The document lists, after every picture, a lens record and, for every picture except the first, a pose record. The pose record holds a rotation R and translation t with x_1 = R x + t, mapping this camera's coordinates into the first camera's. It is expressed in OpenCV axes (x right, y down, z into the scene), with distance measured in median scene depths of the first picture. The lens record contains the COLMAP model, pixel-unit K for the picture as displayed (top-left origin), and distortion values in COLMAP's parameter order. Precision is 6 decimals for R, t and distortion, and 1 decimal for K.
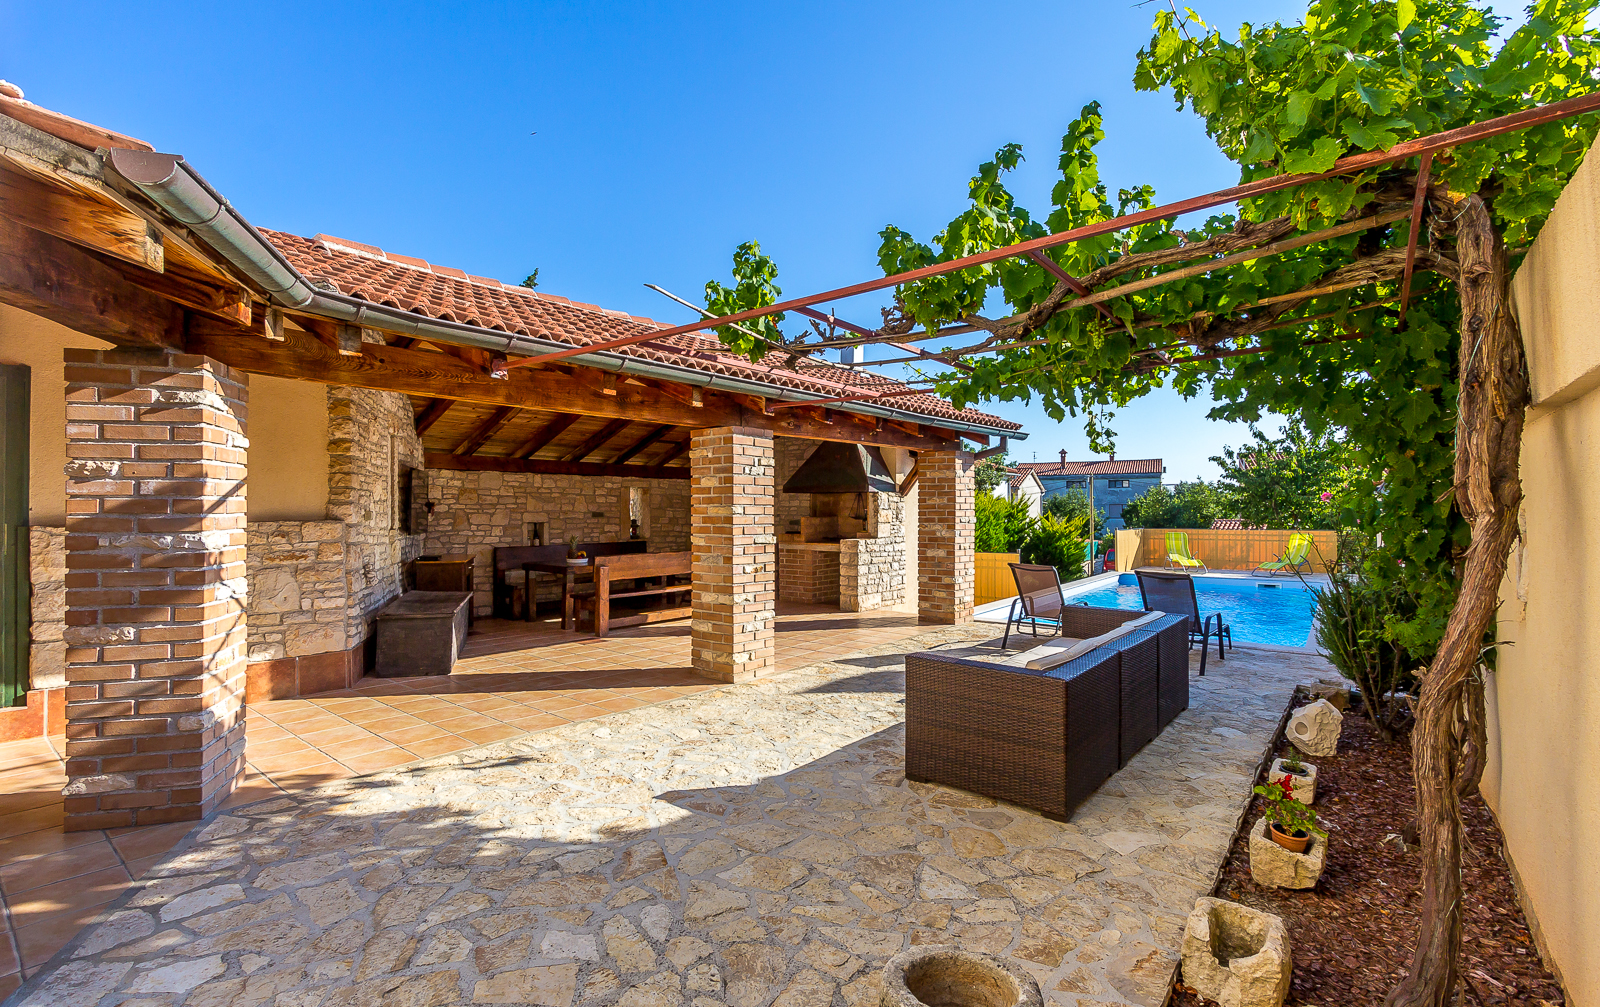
lens RADIAL K [[765.8, 0, 780.8], [0, 765.8, 508.2], [0, 0, 1]] dist [0.003208, 0.001137]
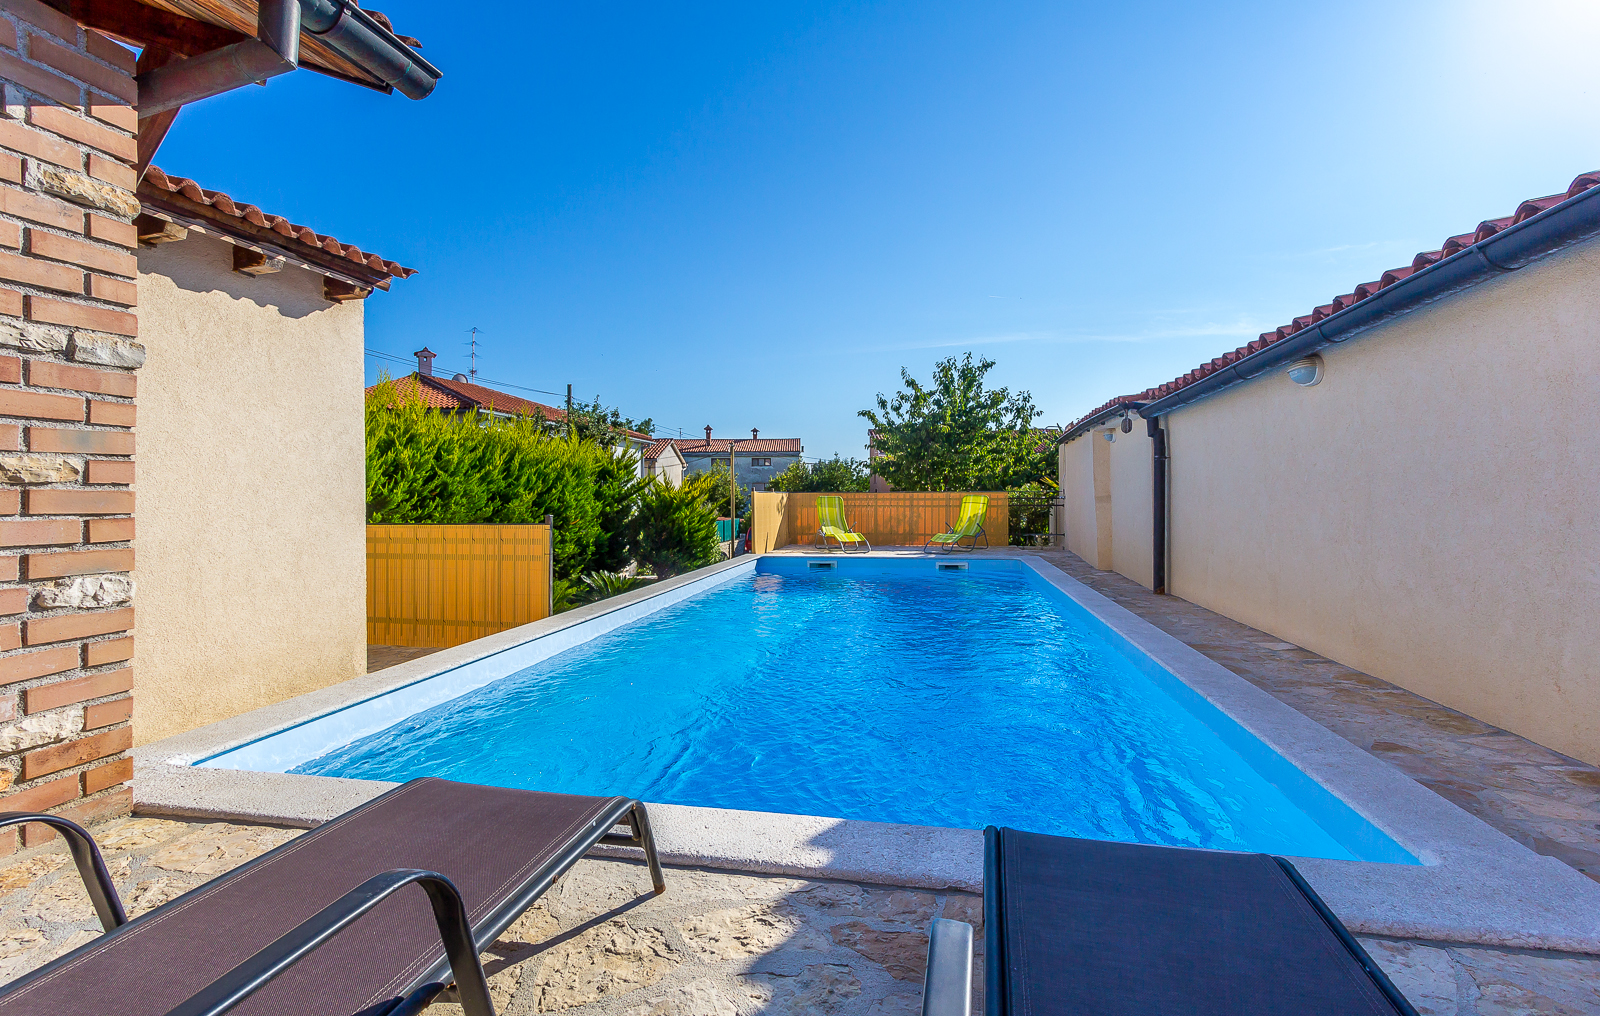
lens RADIAL K [[746.4, 0, 803.1], [0, 746.4, 497.9], [0, 0, 1]] dist [-0.000143, 0.001268]
pose [[0.891638, -0.002781, 0.452740, 0.276429], [0.000459, 0.999986, 0.005238, 0.046712], [-0.452748, -0.004462, 0.891627, 0.607779]]
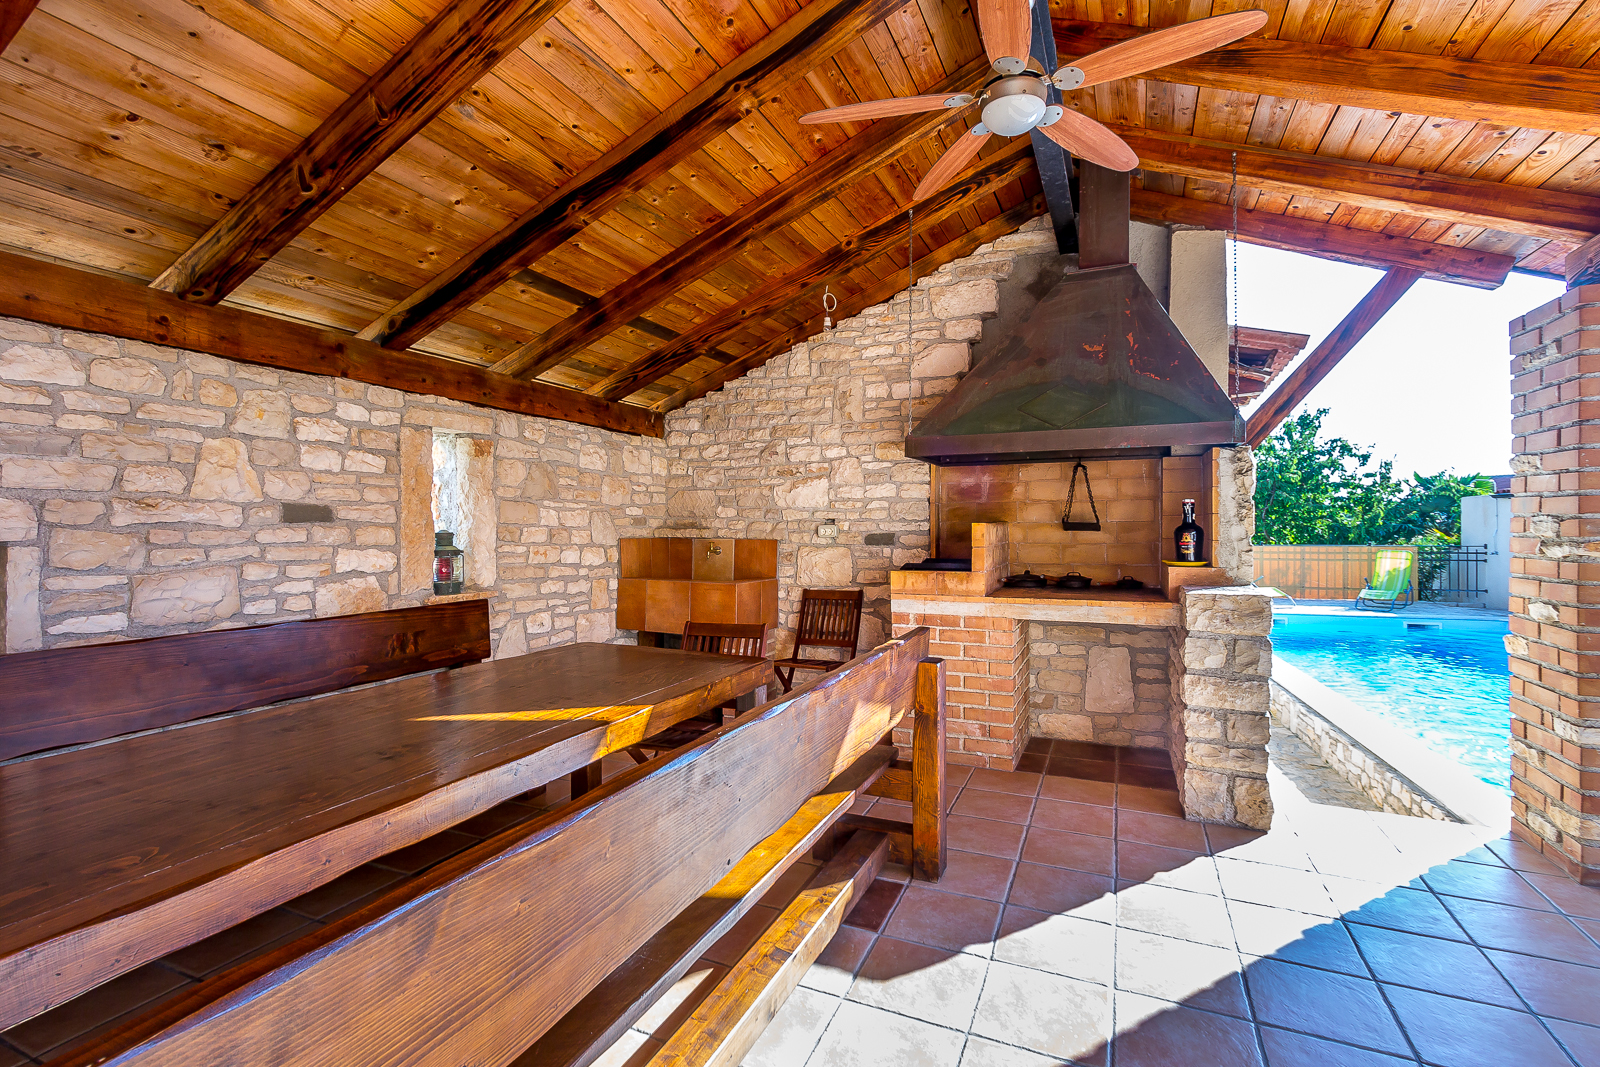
lens RADIAL K [[747.6, 0, 797.9], [0, 747.6, 526.5], [0, 0, 1]] dist [0.002975, -0.001455]
pose [[0.956403, 0.000305, 0.292049, -0.148115], [-0.000678, 0.999999, 0.001178, 0.012497], [-0.292048, -0.001325, 0.956403, 0.687610]]
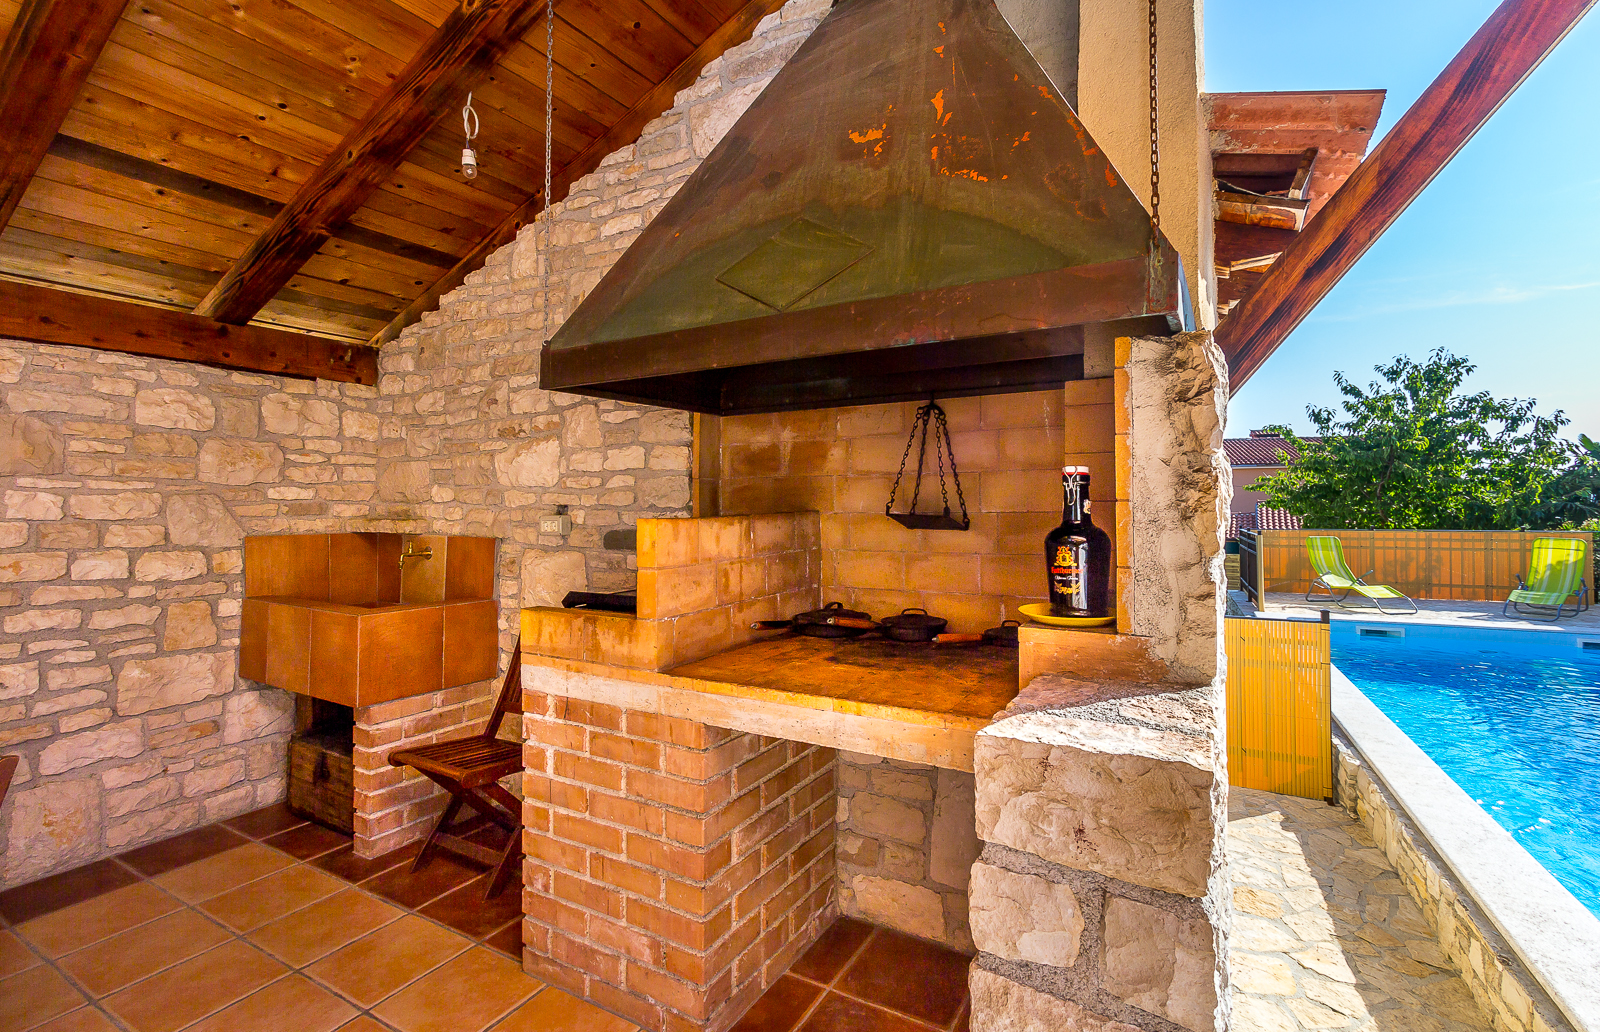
lens RADIAL K [[746.4, 0, 800.5], [0, 746.4, 494.5], [0, 0, 1]] dist [-0.000143, 0.001268]
pose [[0.983355, 0.001101, 0.181693, 0.031050], [0.000830, 0.999944, -0.010550, 0.007653], [-0.181694, 0.010526, 0.983299, 0.819700]]
